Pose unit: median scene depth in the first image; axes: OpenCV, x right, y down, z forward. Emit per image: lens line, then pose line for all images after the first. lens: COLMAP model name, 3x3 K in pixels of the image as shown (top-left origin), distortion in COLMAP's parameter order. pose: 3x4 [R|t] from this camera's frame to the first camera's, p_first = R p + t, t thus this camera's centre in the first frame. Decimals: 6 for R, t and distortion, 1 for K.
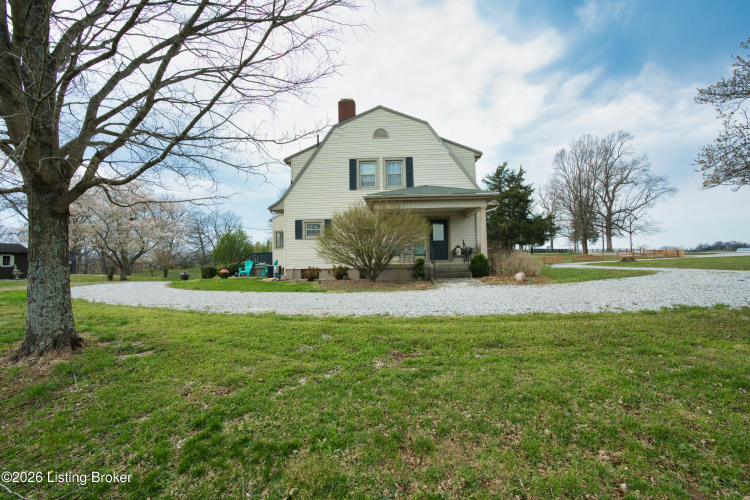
lens RADIAL K [[358.6, 0, 375.0], [0, 358.6, 250.0], [0, 0, 1]] dist [0.001572, 0.000247]
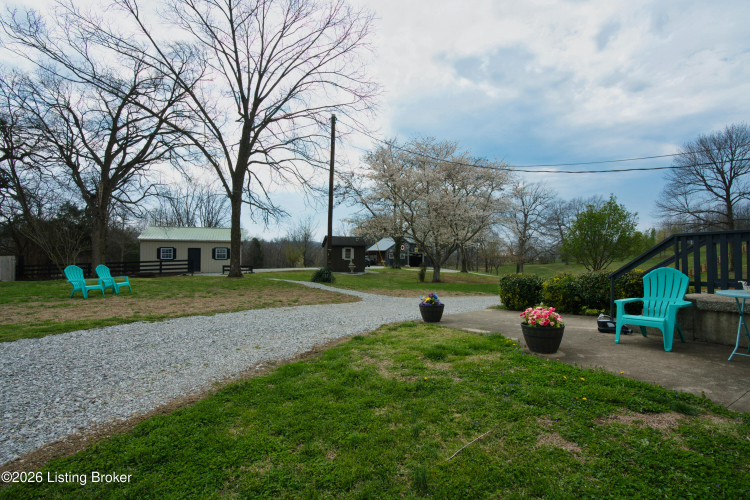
lens RADIAL K [[358.6, 0, 375.0], [0, 358.6, 250.0], [0, 0, 1]] dist [0.001572, 0.000247]
pose [[0.590750, 0.005228, -0.806837, -0.165820], [0.008229, 0.999888, 0.012503, 0.007654], [0.806812, -0.014025, 0.590641, 0.430966]]
